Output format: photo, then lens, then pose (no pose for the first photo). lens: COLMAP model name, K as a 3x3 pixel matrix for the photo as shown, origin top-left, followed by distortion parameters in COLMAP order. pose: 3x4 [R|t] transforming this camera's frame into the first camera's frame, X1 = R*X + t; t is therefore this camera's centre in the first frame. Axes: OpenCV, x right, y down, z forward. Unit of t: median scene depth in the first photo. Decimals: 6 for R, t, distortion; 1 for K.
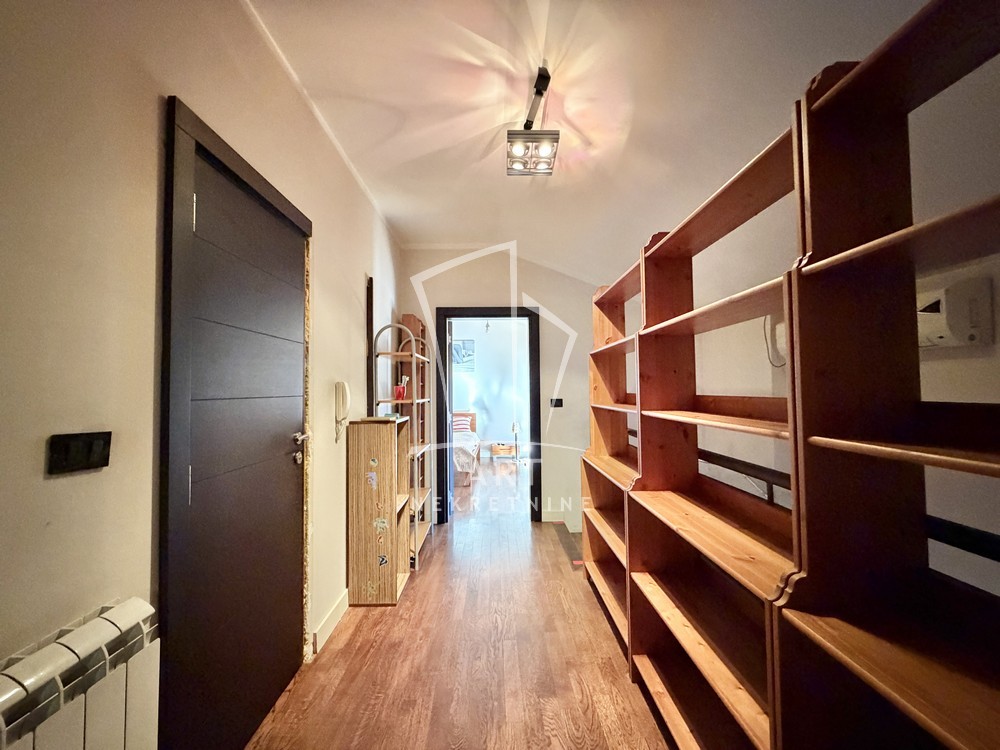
lens RADIAL K [[399.5, 0, 499.8], [0, 399.5, 373.6], [0, 0, 1]] dist [0.000209, 0.000004]
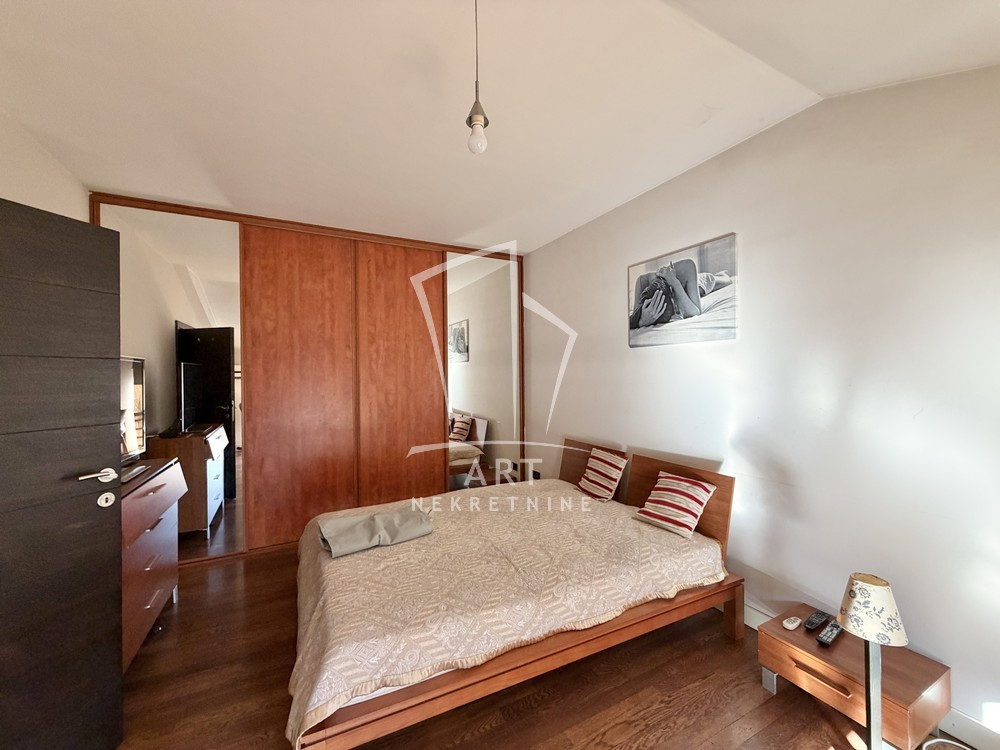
lens RADIAL K [[399.5, 0, 501.4], [0, 399.5, 374.2], [0, 0, 1]] dist [0.000209, 0.000004]
pose [[0.440247, 0.009775, -0.897824, 0.126903], [0.033141, 0.999082, 0.027127, 0.007612], [0.897265, -0.041697, 0.439519, 0.711228]]
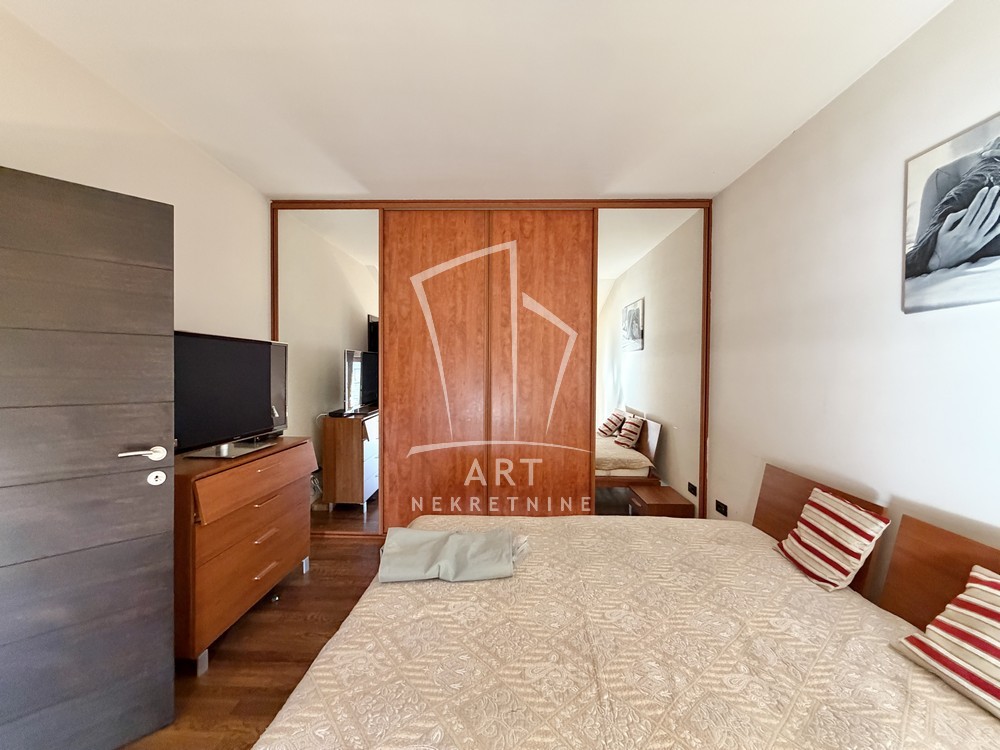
lens RADIAL K [[399.5, 0, 498.4], [0, 399.5, 375.6], [0, 0, 1]] dist [0.000209, 0.000004]
pose [[-0.055110, 0.032528, -0.997950, 0.052660], [0.026934, 0.999154, 0.031080, 0.016250], [0.998117, -0.025166, -0.055939, 0.795315]]
